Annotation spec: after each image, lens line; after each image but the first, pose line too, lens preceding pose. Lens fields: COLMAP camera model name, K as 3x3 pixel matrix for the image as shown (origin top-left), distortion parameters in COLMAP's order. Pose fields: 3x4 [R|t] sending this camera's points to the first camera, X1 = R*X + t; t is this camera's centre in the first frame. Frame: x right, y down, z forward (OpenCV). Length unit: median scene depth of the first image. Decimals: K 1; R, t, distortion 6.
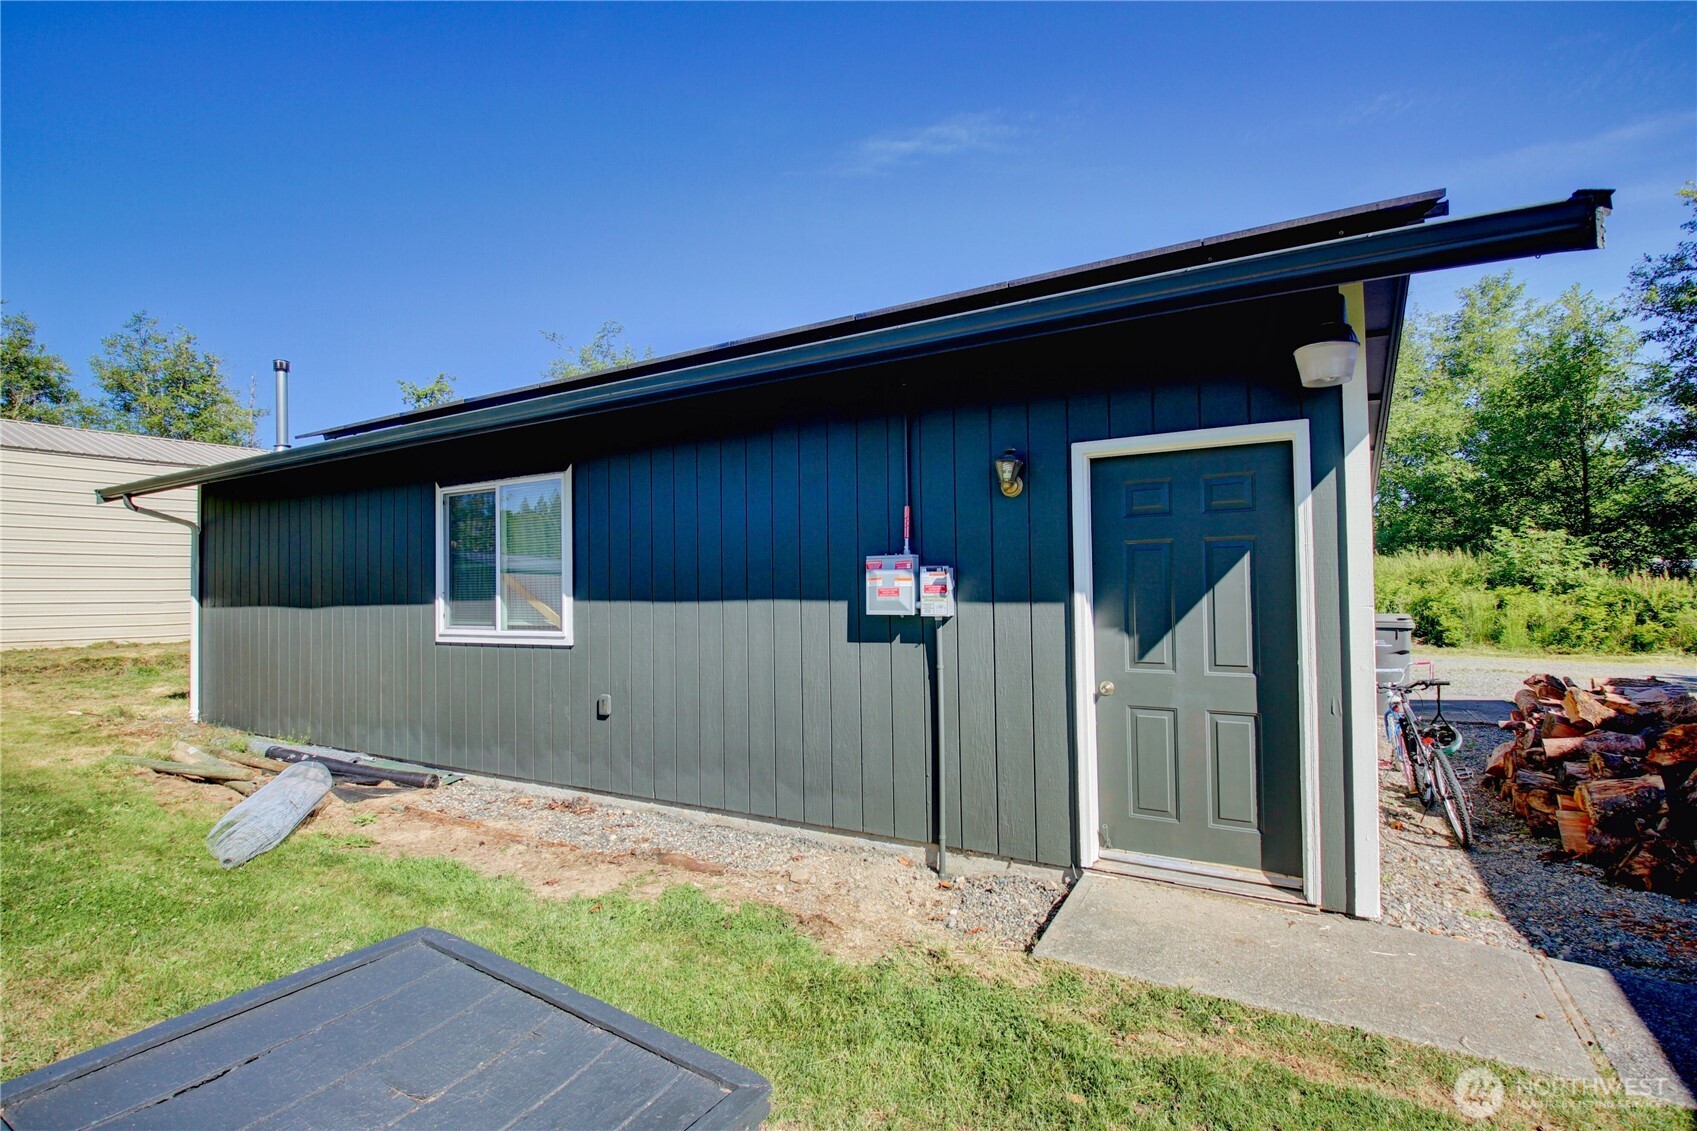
lens RADIAL K [[797.4, 0, 837.9], [0, 797.4, 566.1], [0, 0, 1]] dist [-0.006249, -0.007638]
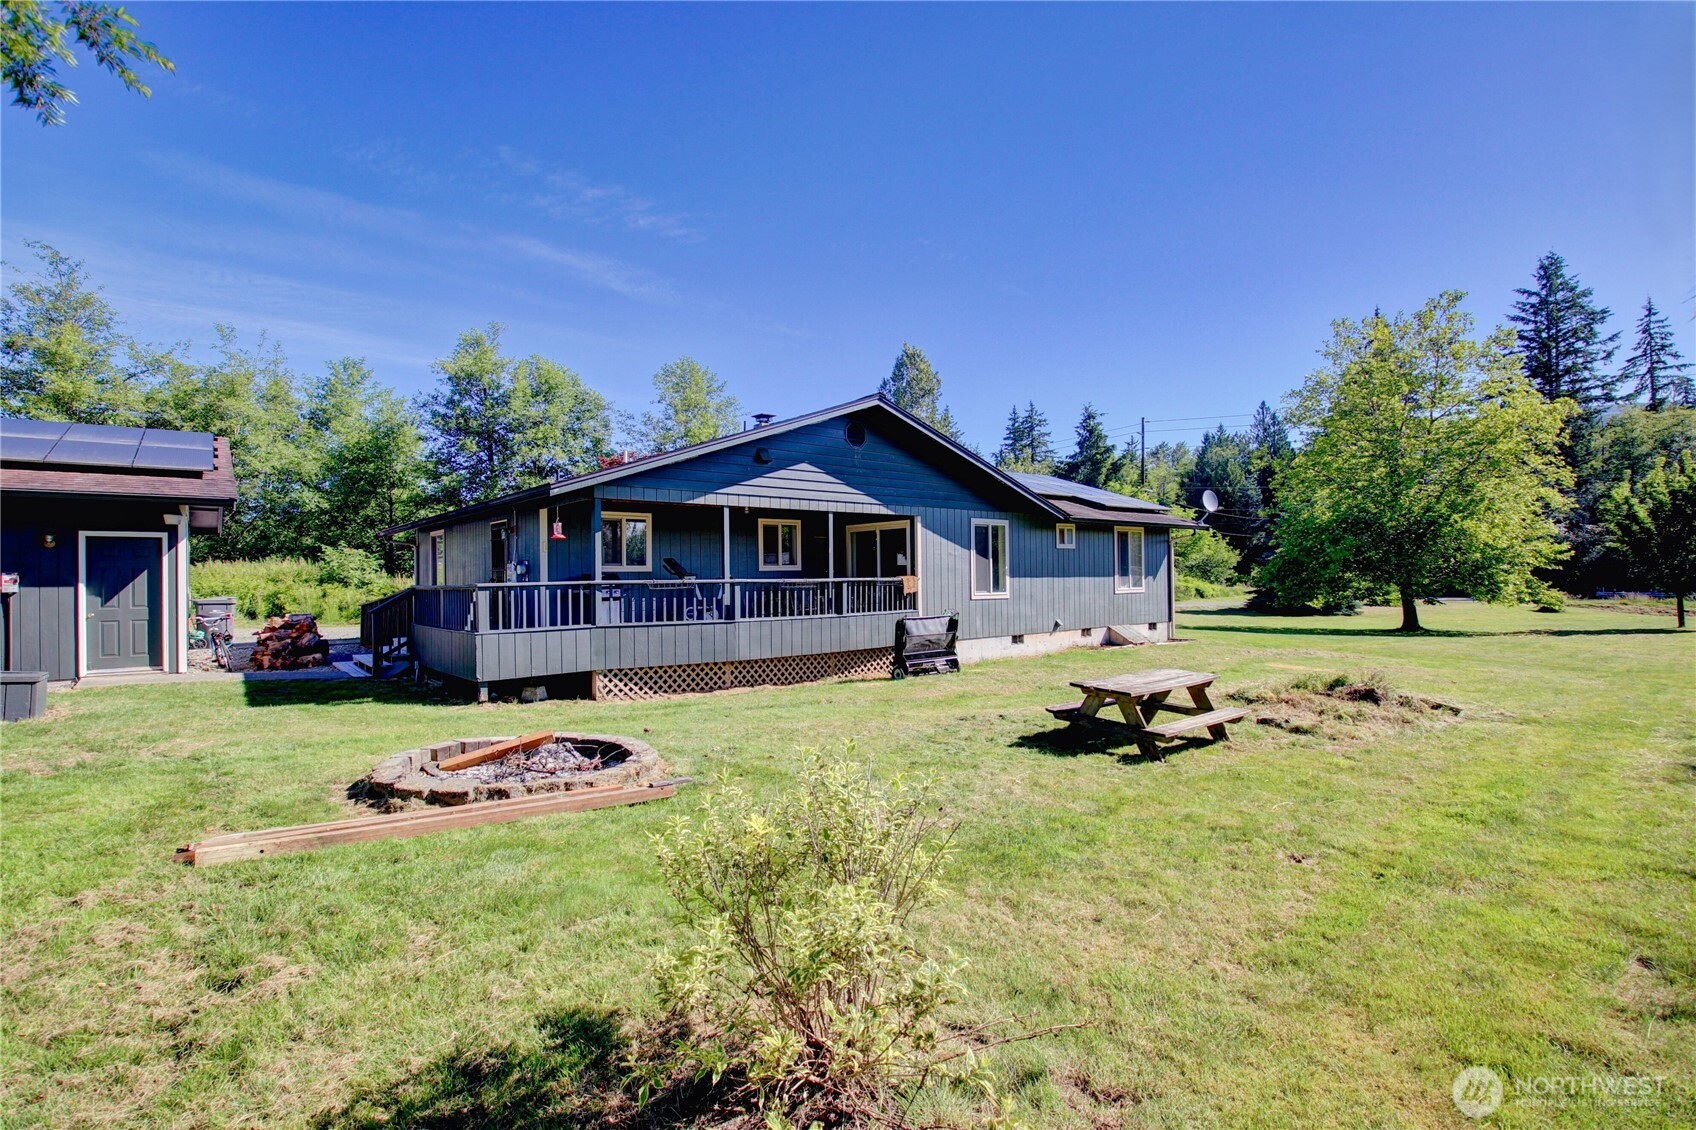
lens RADIAL K [[796.9, 0, 843.1], [0, 796.9, 568.5], [0, 0, 1]] dist [-0.006249, -0.007638]
pose [[0.350741, 0.015873, 0.936338, -0.291339], [-0.018926, 0.999772, -0.009859, -0.009097], [-0.936281, -0.014263, 0.350961, -0.541459]]
